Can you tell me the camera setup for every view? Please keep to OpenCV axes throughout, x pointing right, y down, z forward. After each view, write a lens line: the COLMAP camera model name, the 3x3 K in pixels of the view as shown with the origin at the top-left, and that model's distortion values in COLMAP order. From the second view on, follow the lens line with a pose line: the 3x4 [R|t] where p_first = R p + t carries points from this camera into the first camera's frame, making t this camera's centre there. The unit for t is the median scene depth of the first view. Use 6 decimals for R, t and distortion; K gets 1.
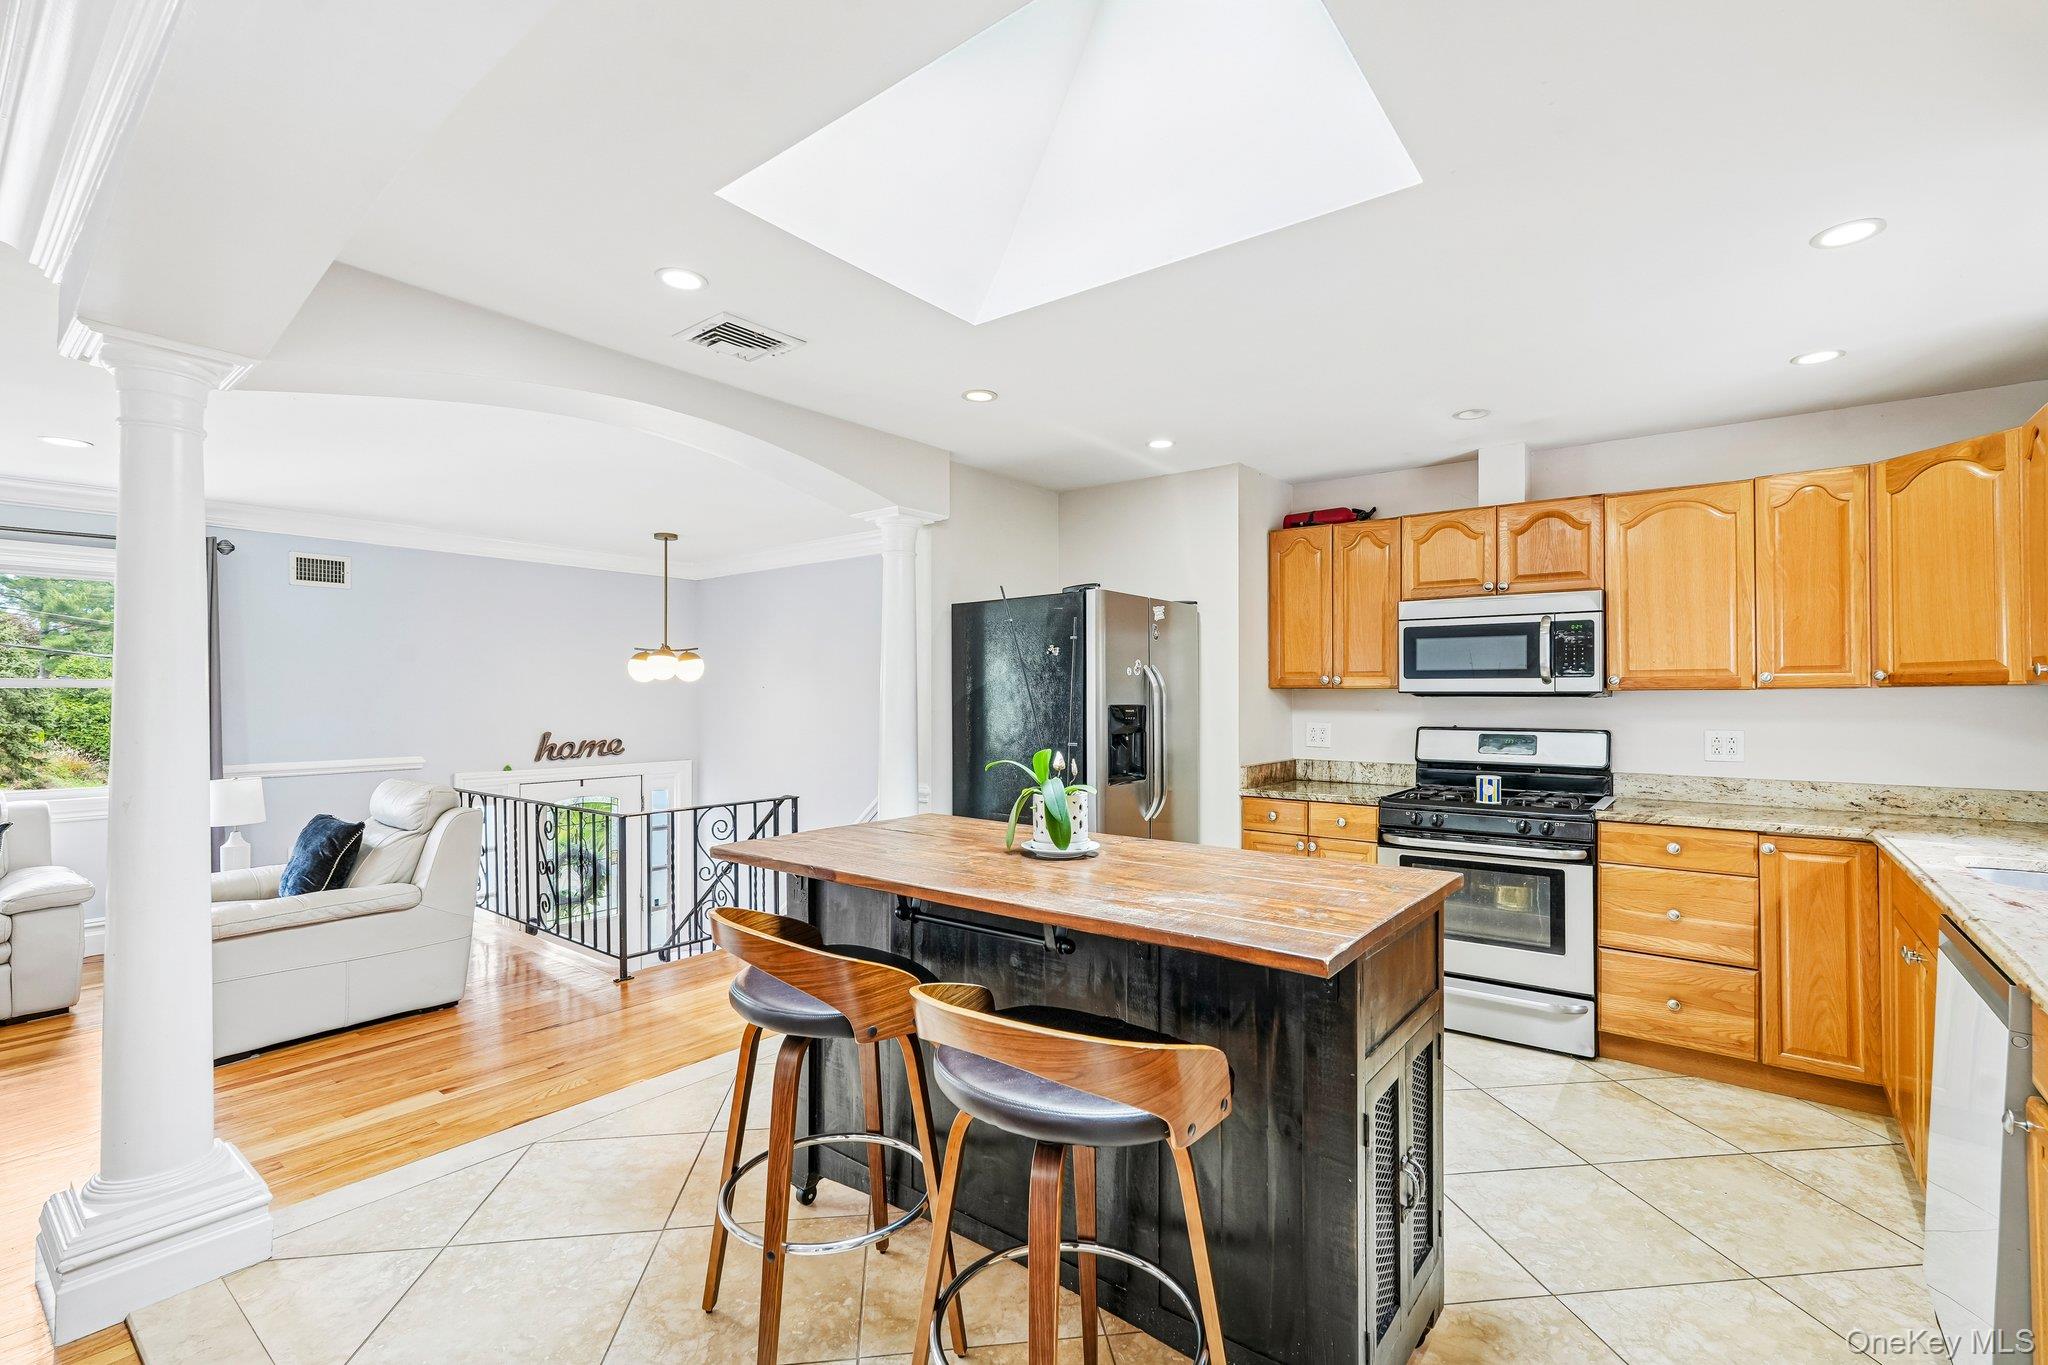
lens RADIAL K [[907.4, 0, 1022.1], [0, 907.4, 690.1], [0, 0, 1]] dist [-0.016922, 0.007910]
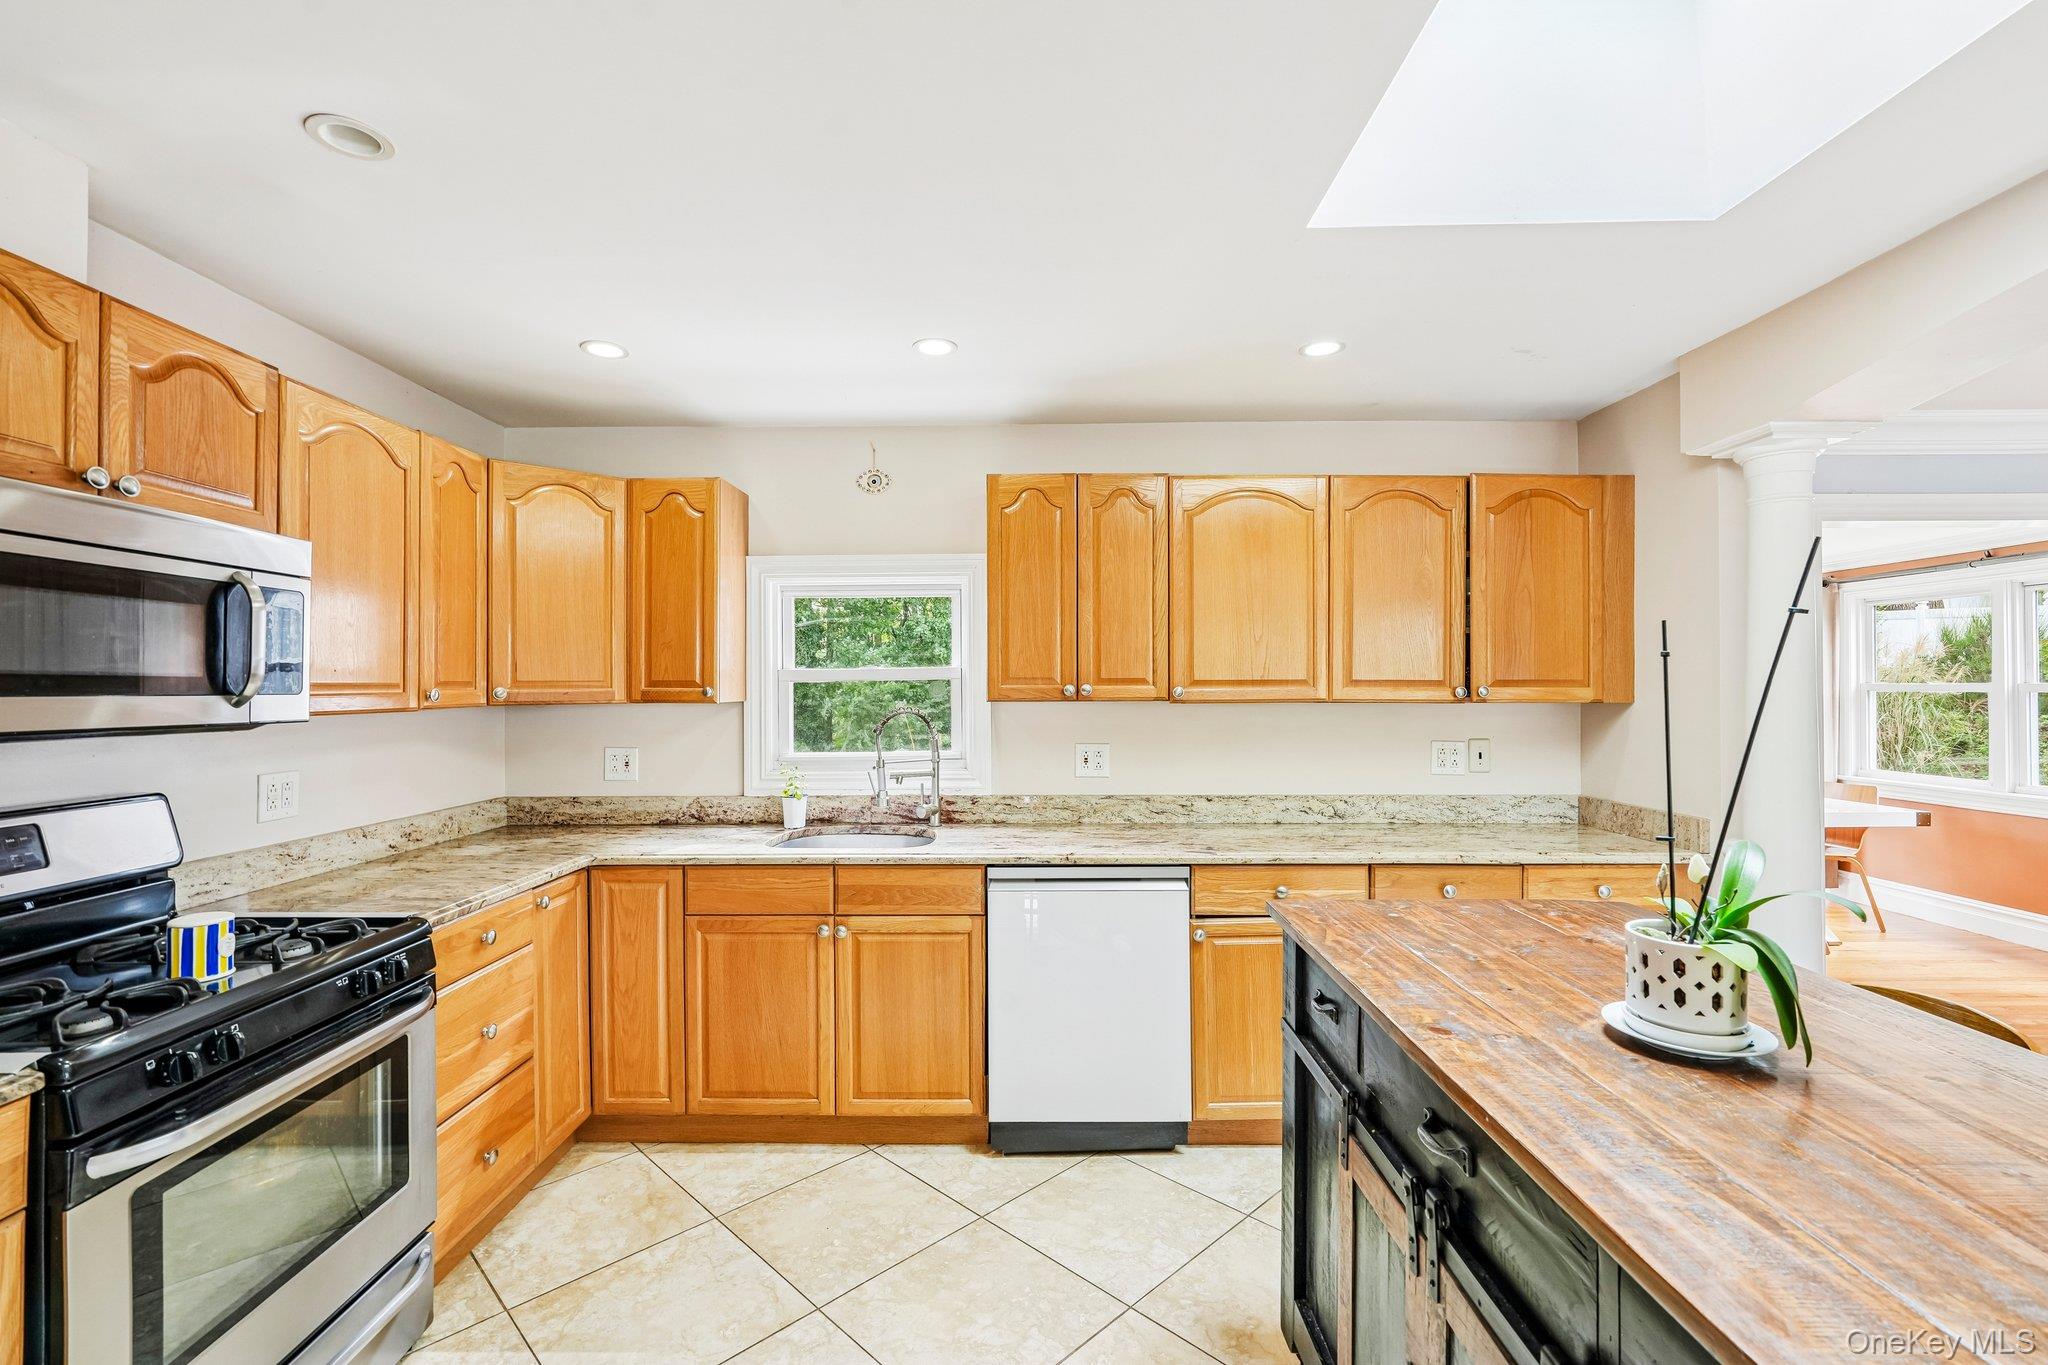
lens RADIAL K [[897.9, 0, 1020.4], [0, 897.9, 682.2], [0, 0, 1]] dist [-0.016668, 0.007952]
pose [[-0.607838, 0.003498, 0.794053, -0.074626], [-0.004831, 0.999955, -0.008103, -0.018259], [-0.794046, -0.008762, -0.607794, 0.892894]]
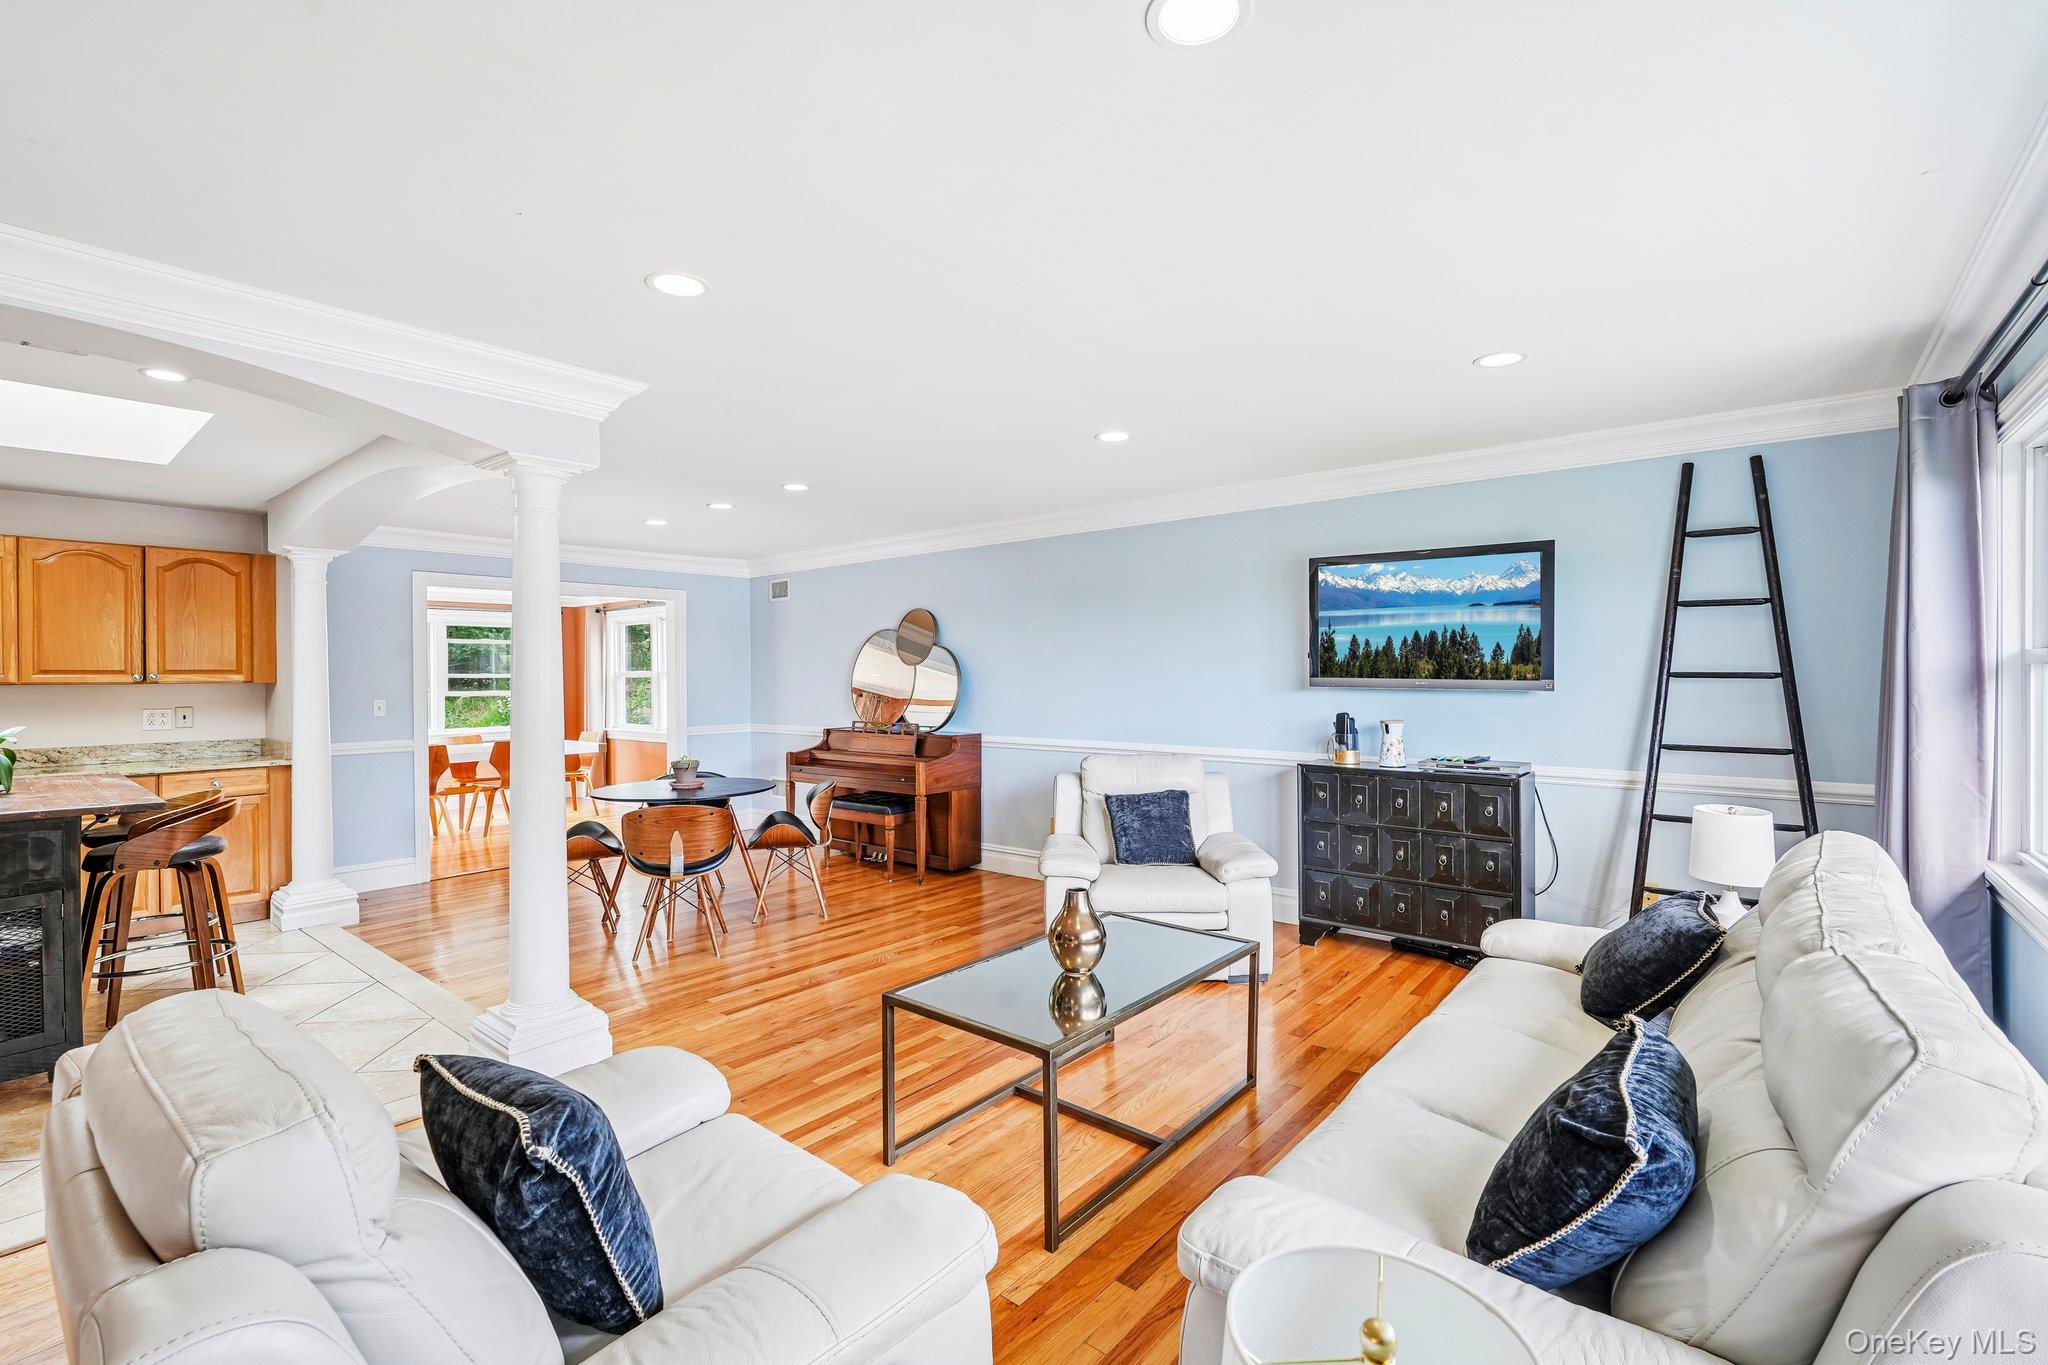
lens RADIAL K [[897.9, 0, 1020.4], [0, 897.9, 682.2], [0, 0, 1]] dist [-0.016668, 0.007952]
pose [[-0.999718, 0.006878, 0.022709, -0.981727], [0.006911, 0.999975, 0.001374, -0.003827], [-0.022699, 0.001531, -0.999741, 1.360086]]
